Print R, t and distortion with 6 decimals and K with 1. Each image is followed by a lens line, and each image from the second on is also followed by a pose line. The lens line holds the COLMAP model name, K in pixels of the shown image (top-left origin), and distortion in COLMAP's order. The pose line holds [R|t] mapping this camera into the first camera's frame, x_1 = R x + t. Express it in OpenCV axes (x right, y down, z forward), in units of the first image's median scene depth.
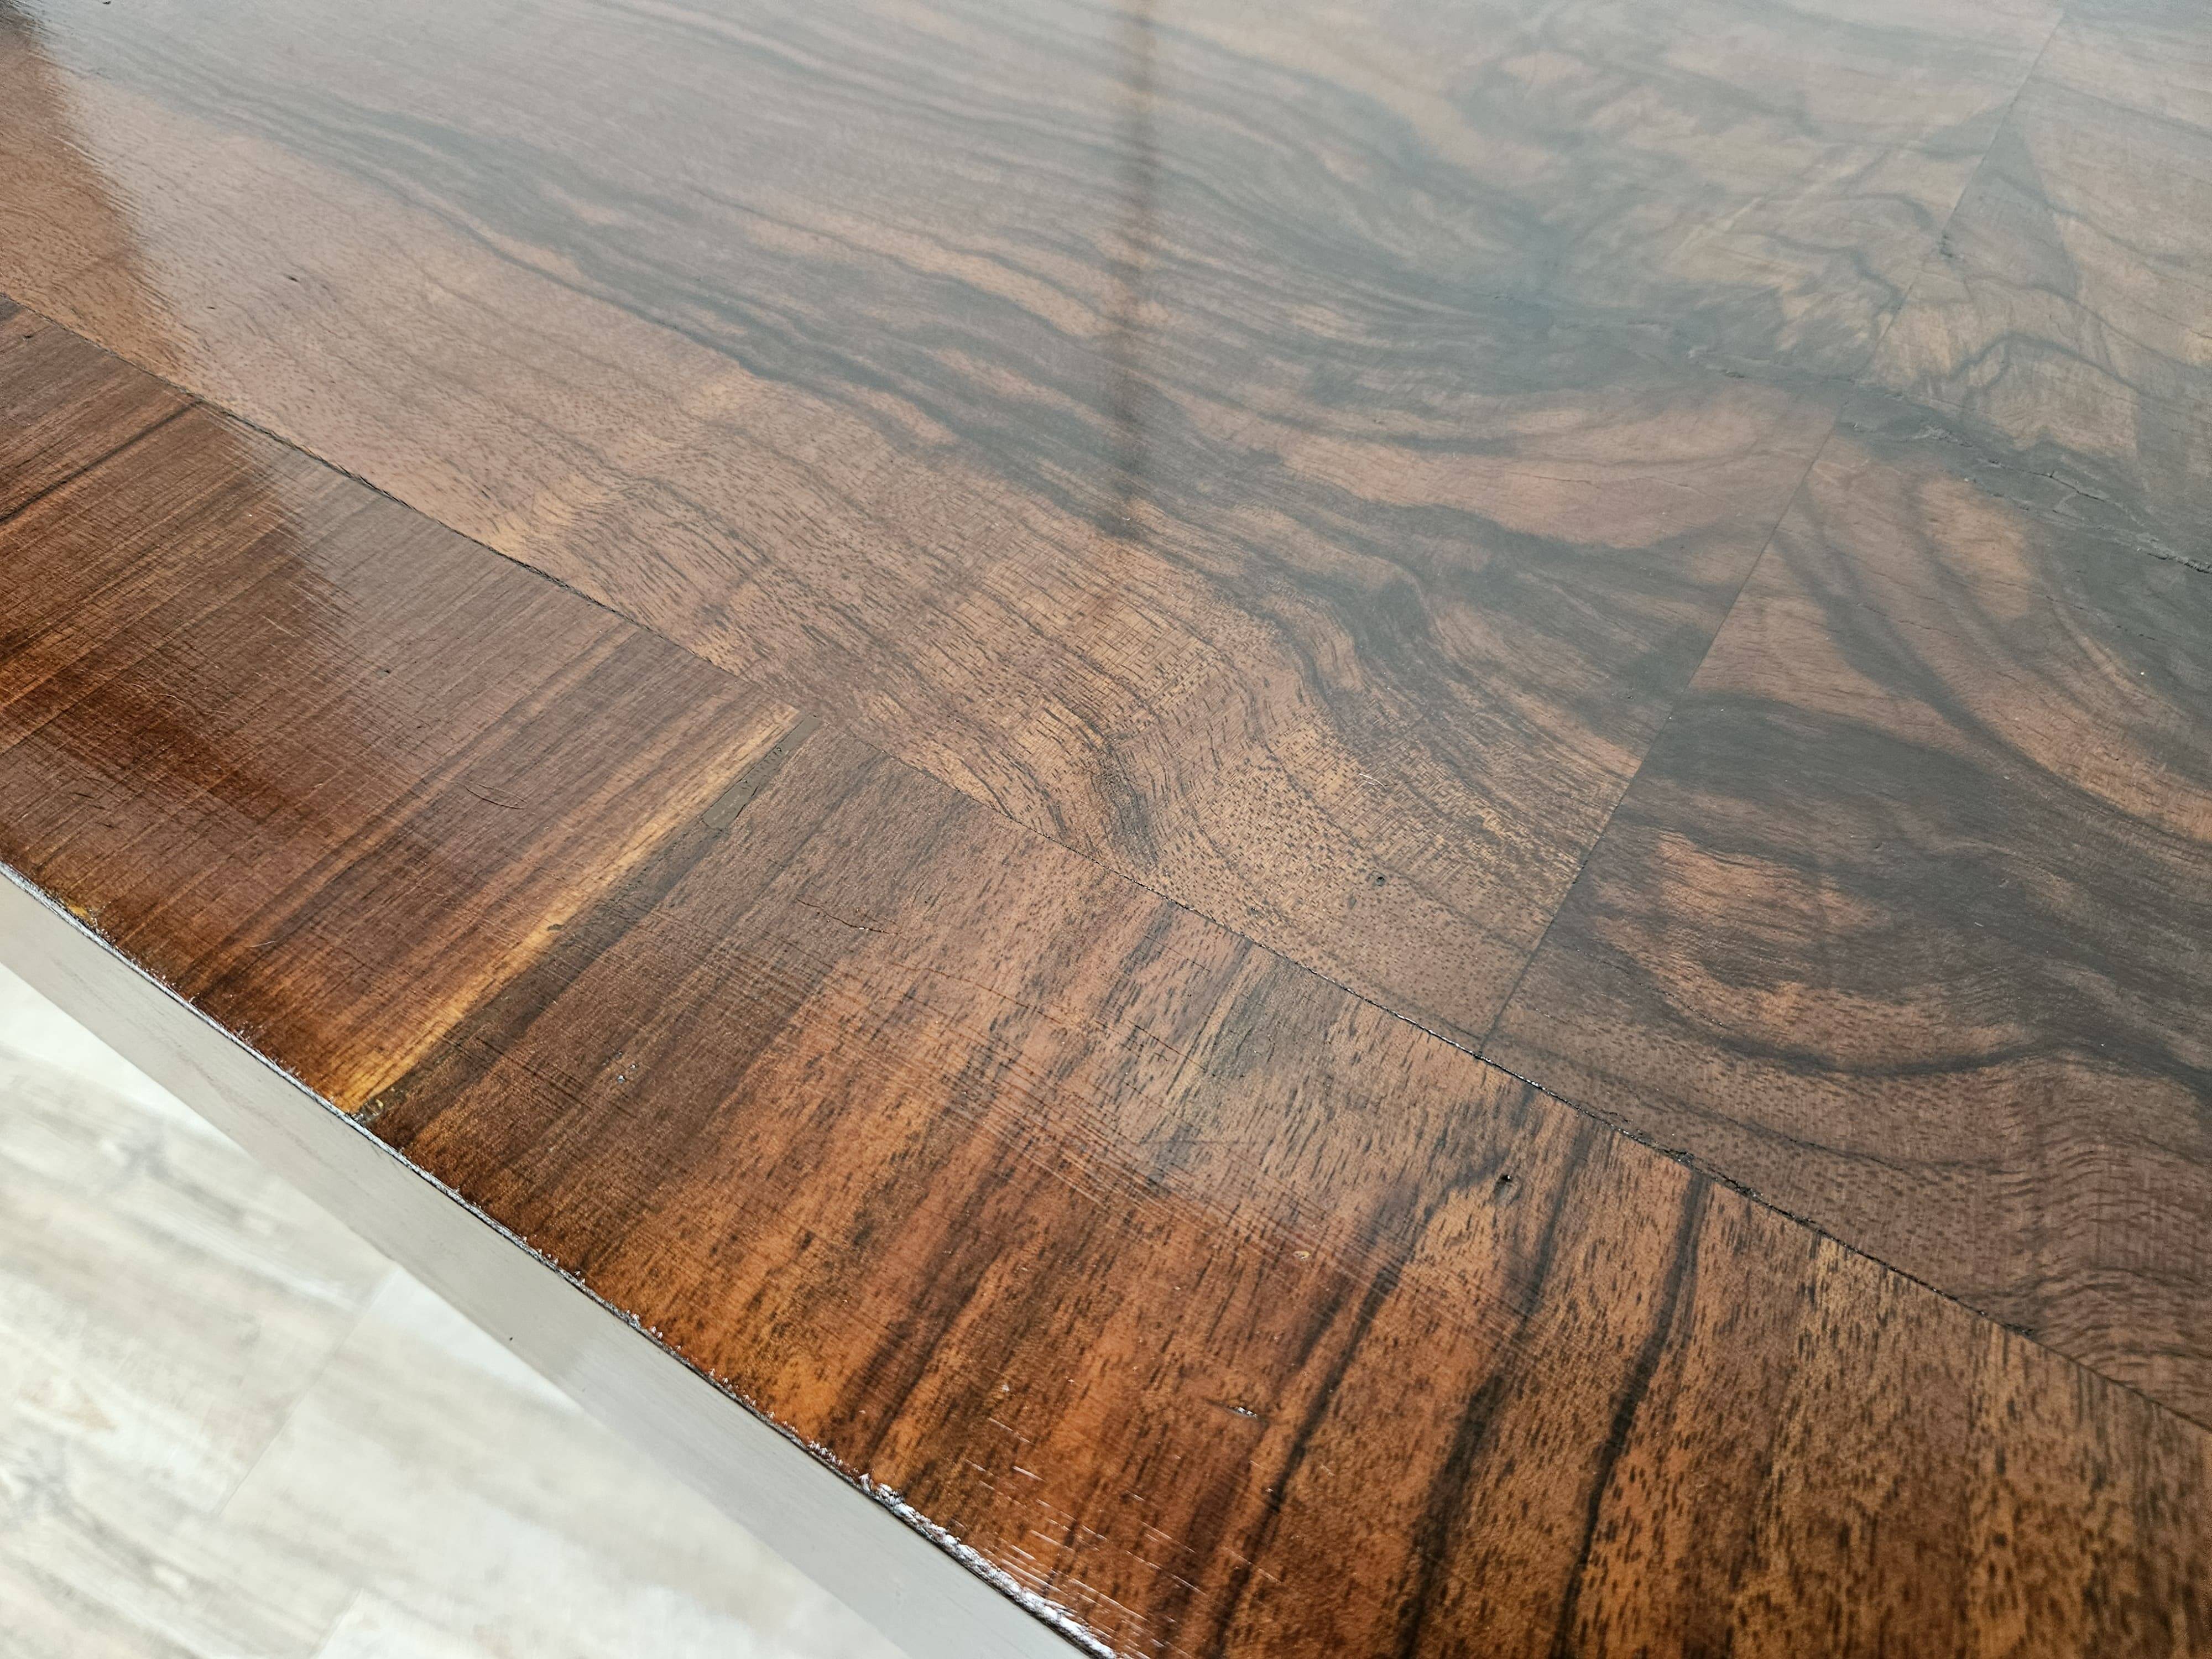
lens RADIAL K [[1537.1, 0, 1100.5], [0, 1537.1, 853.6], [0, 0, 1]] dist [0.013431, -0.034906]
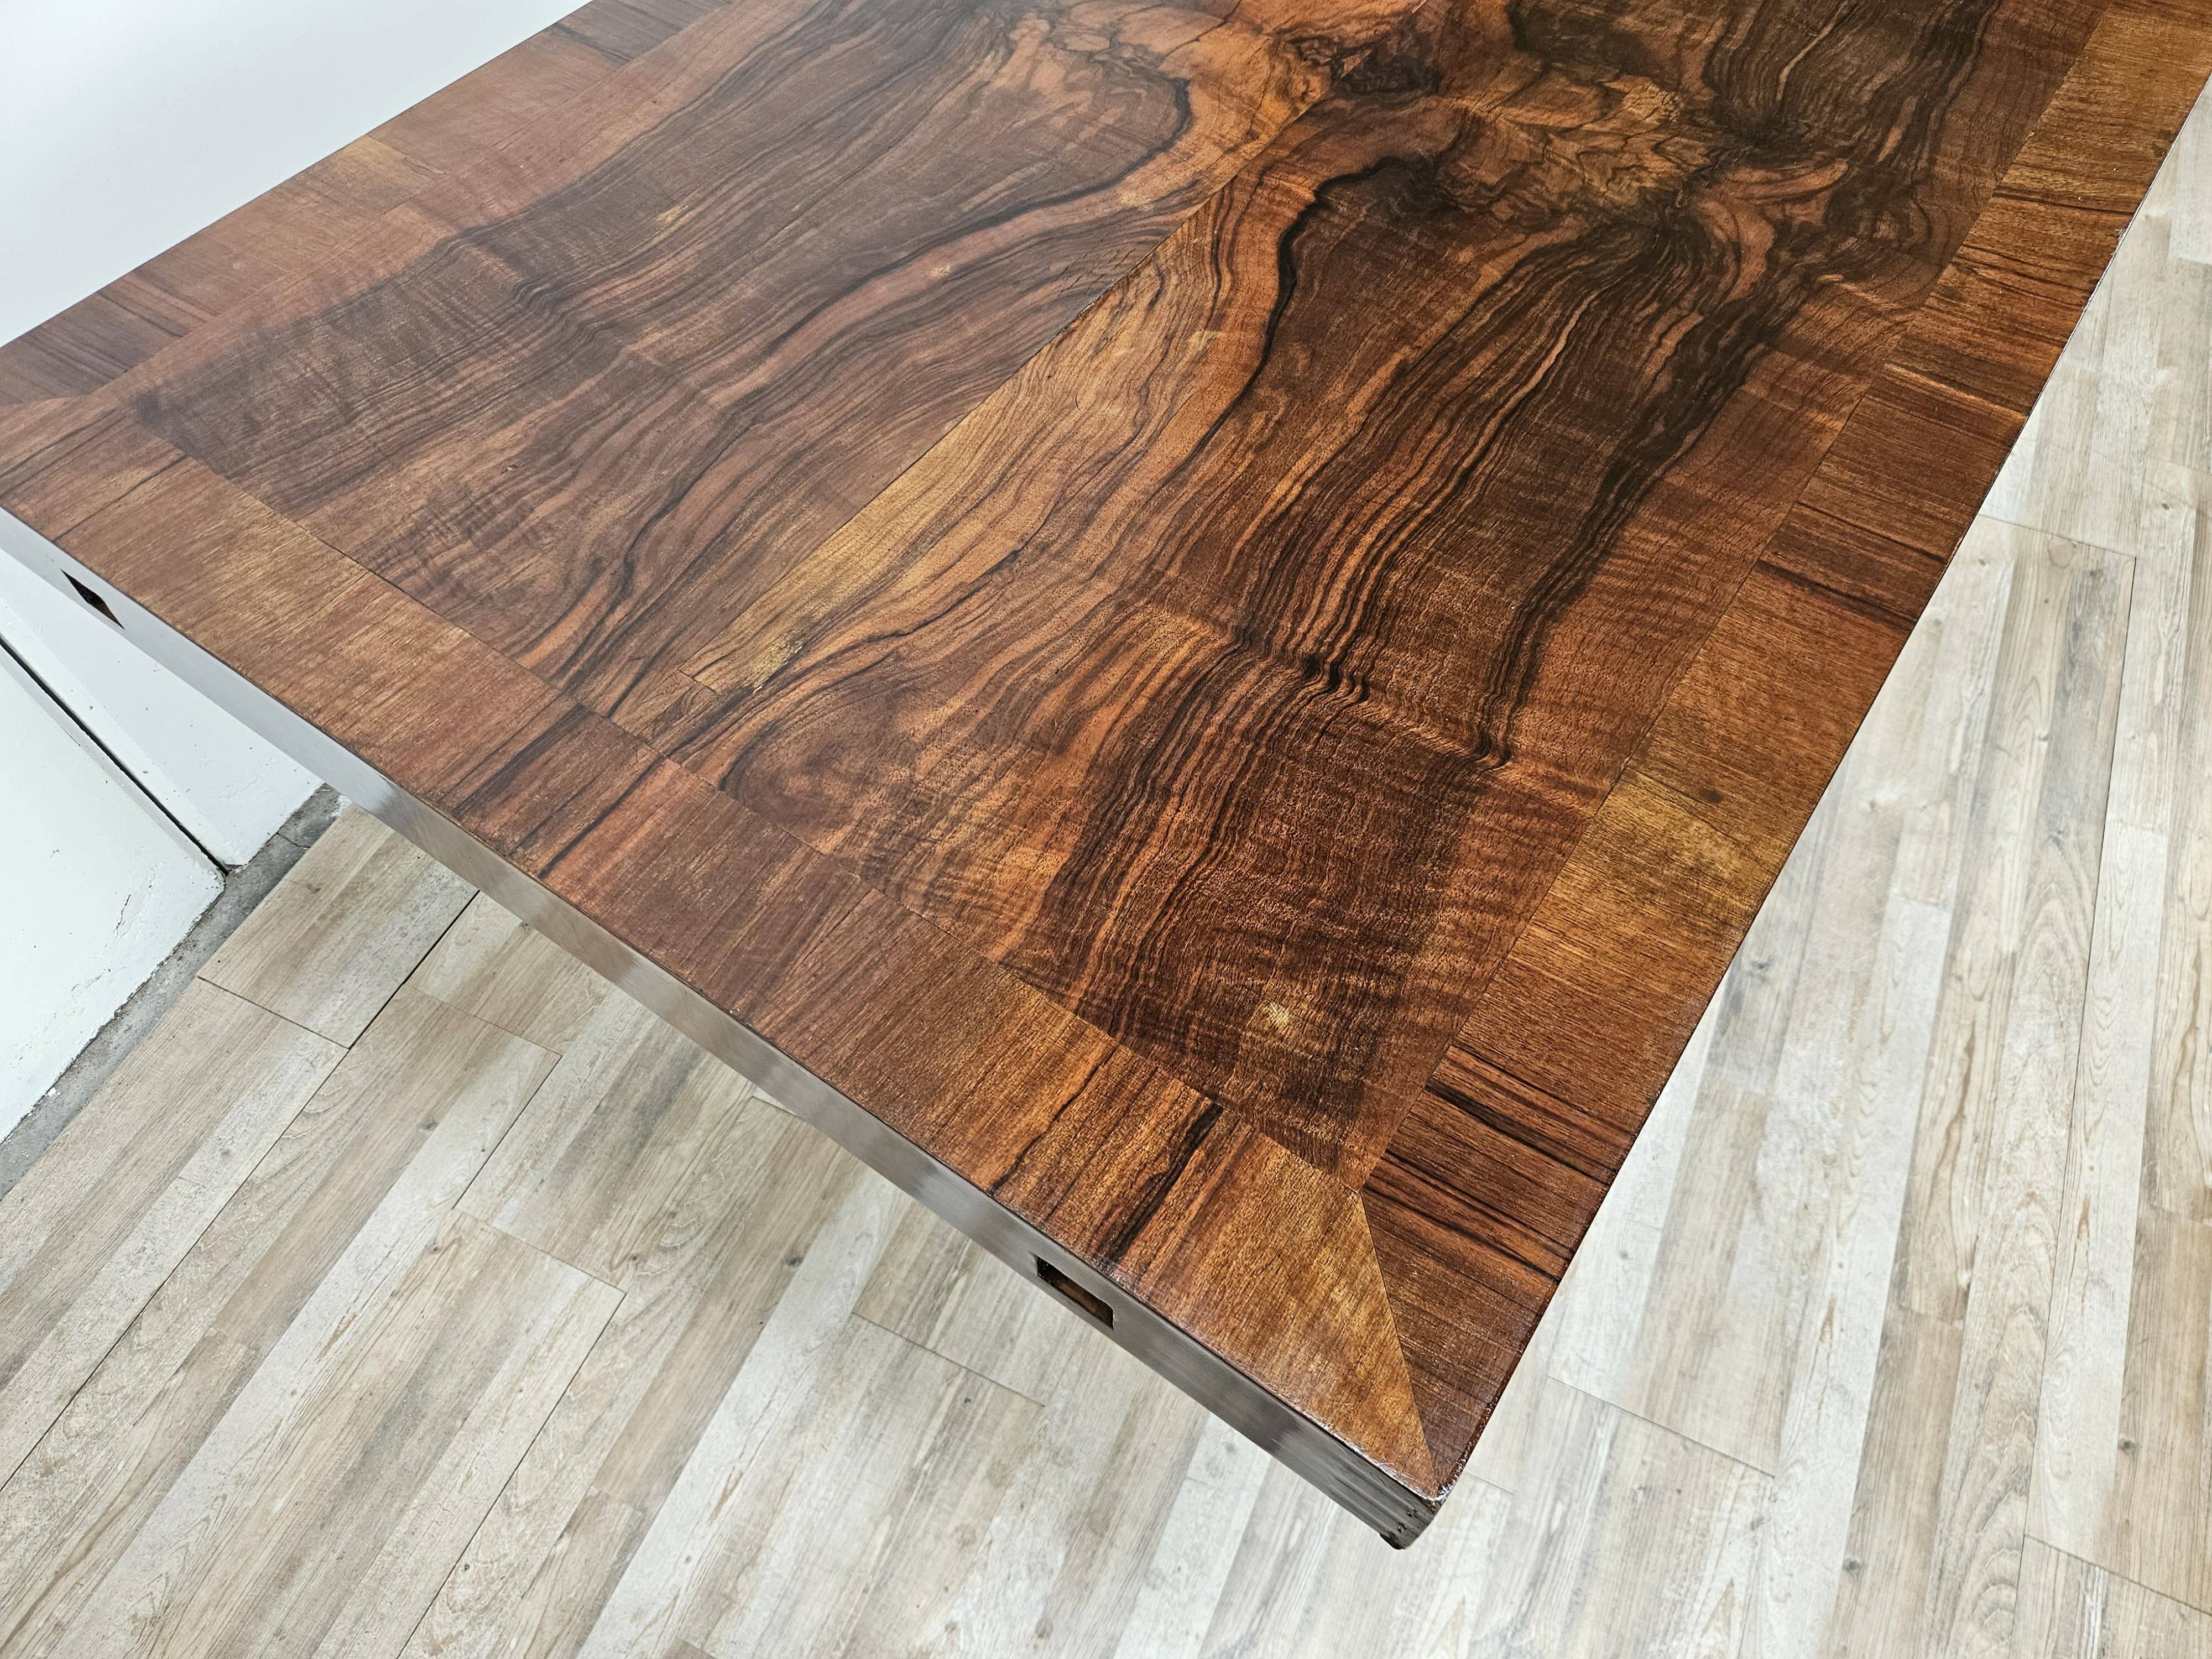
lens RADIAL K [[1481.3, 0, 1107.4], [0, 1481.3, 815.9], [0, 0, 1]] dist [0.058140, -0.059660]
pose [[0.041079, -0.827444, 0.560043, -3.518439], [0.789608, 0.370342, 0.489250, -3.235818], [-0.612235, 0.422117, 0.668570, 0.132904]]
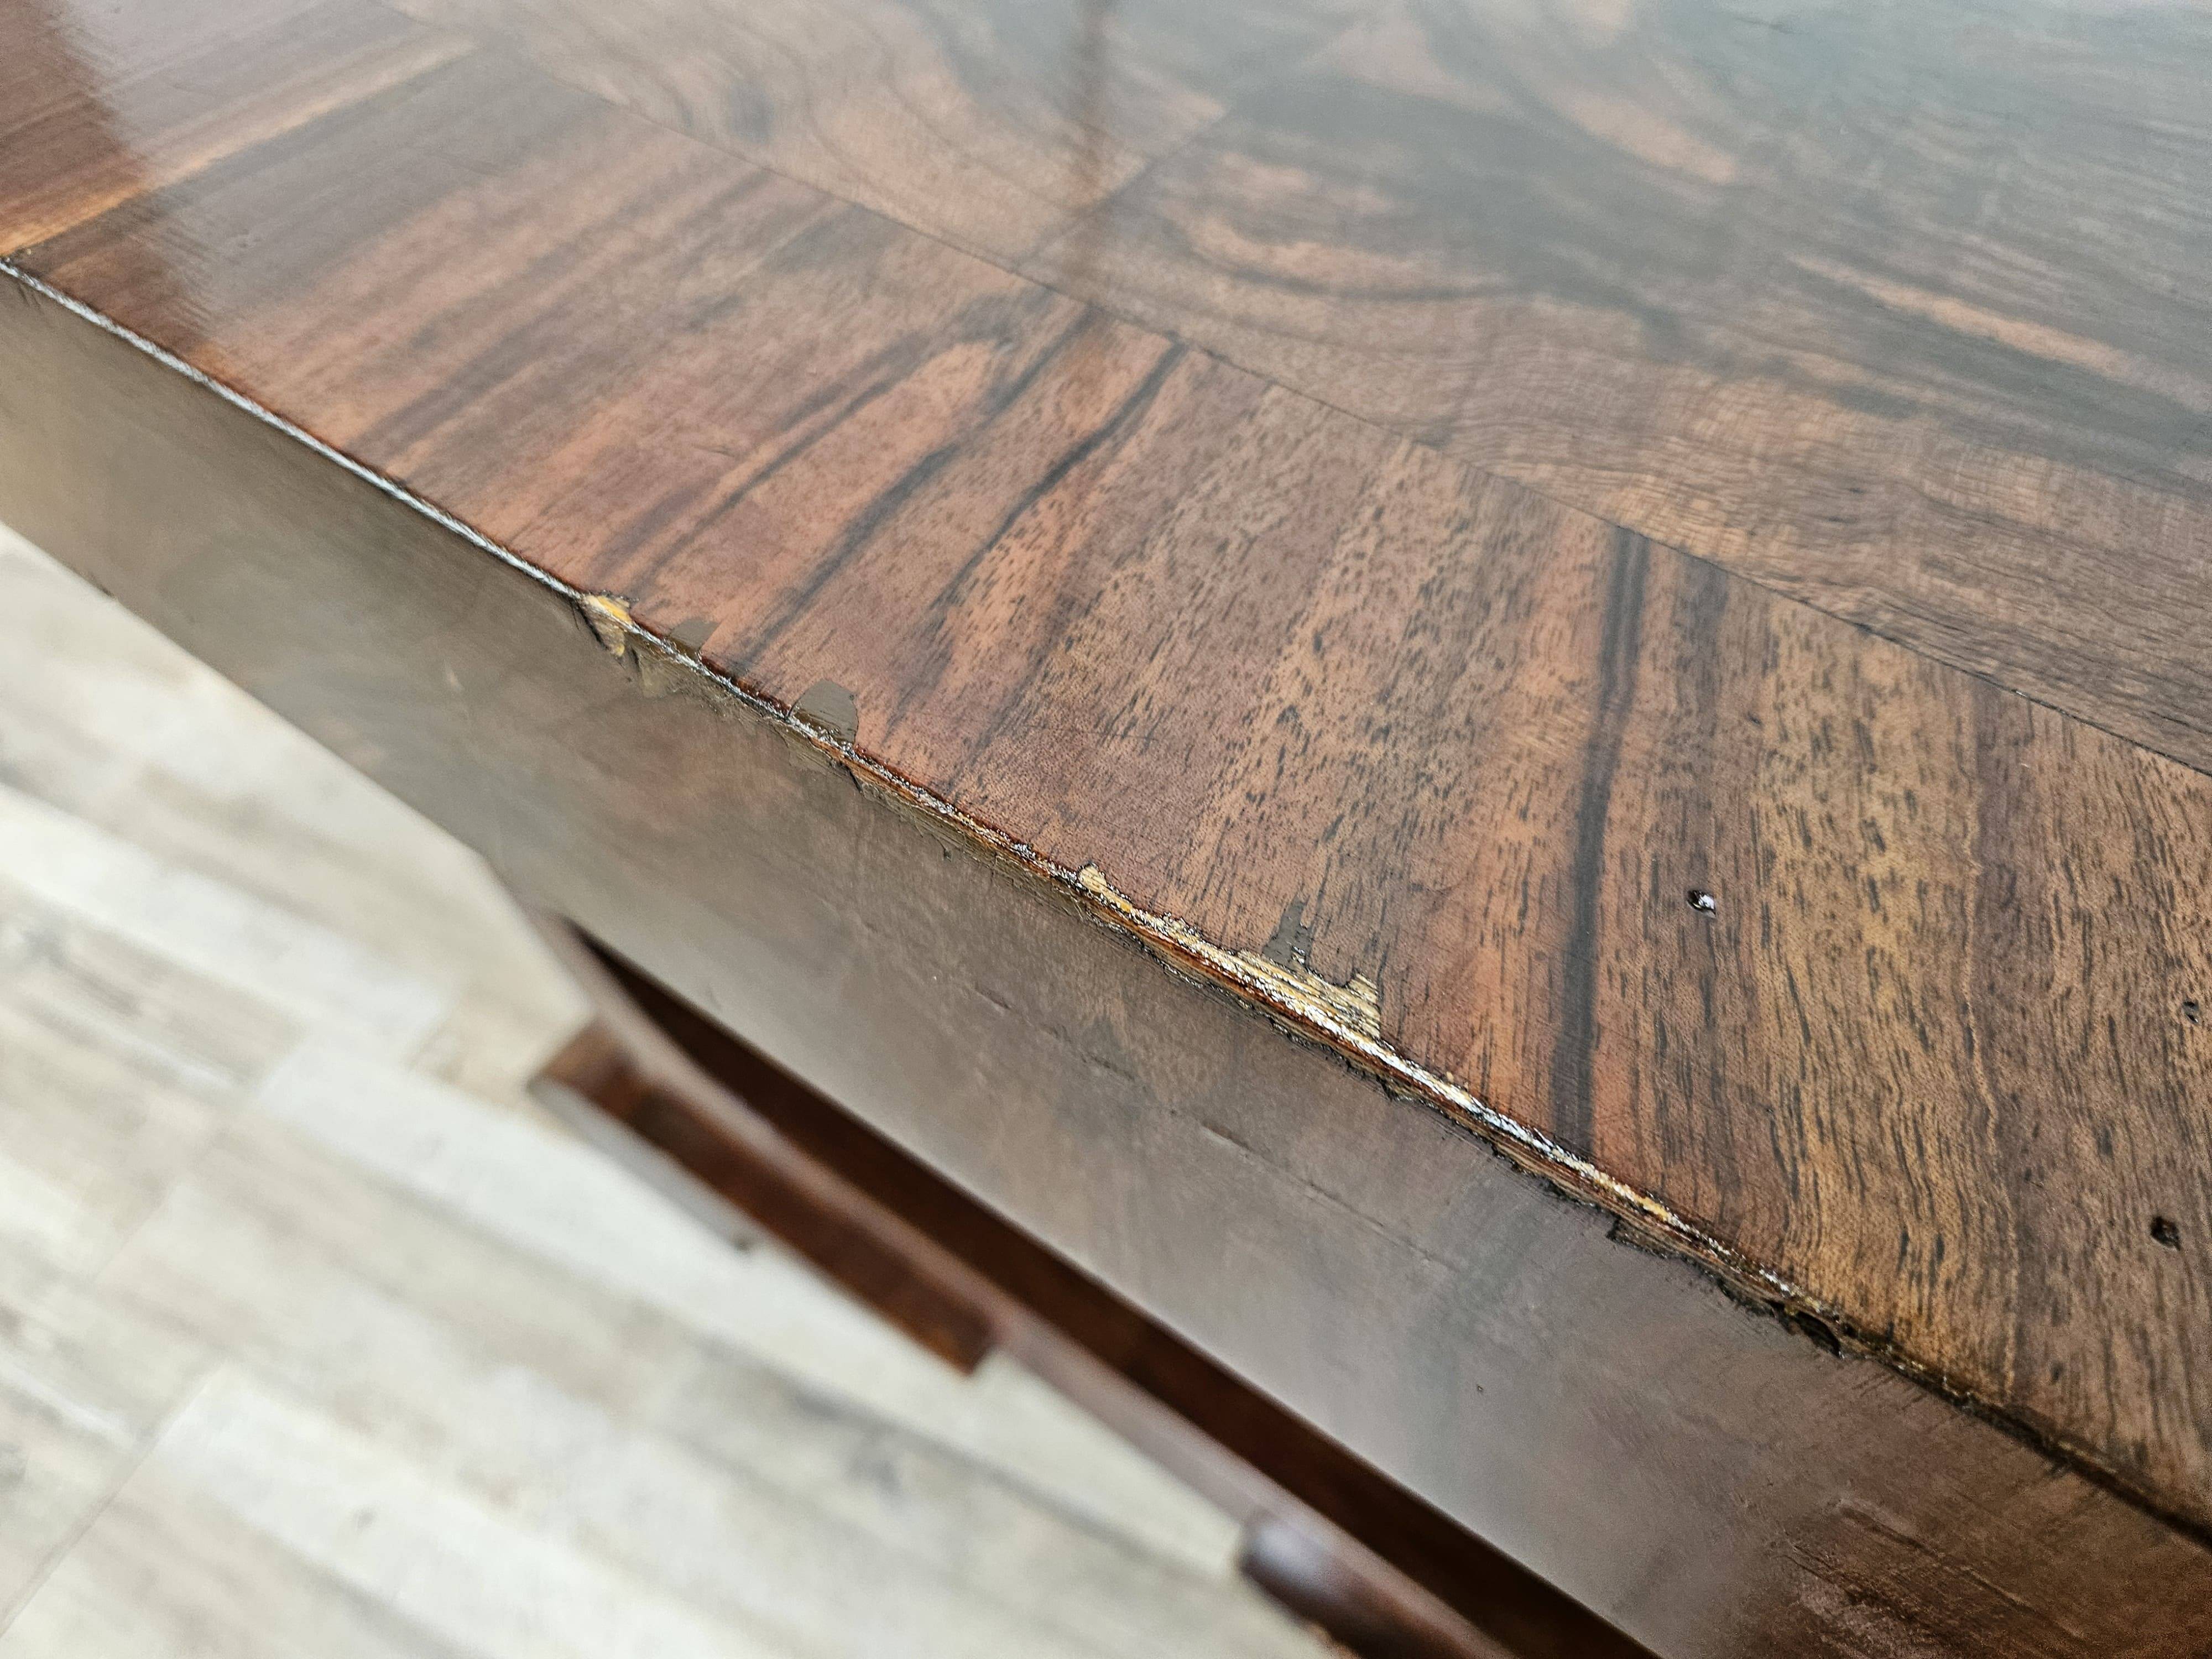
lens RADIAL K [[1563.2, 0, 1099.4], [0, 1563.2, 823.4], [0, 0, 1]] dist [0.010547, -0.042795]
pose [[0.998894, 0.046623, 0.006112, 0.277524], [-0.046536, 0.998823, -0.013643, 0.472041], [-0.006741, 0.013343, 0.999888, -0.113497]]
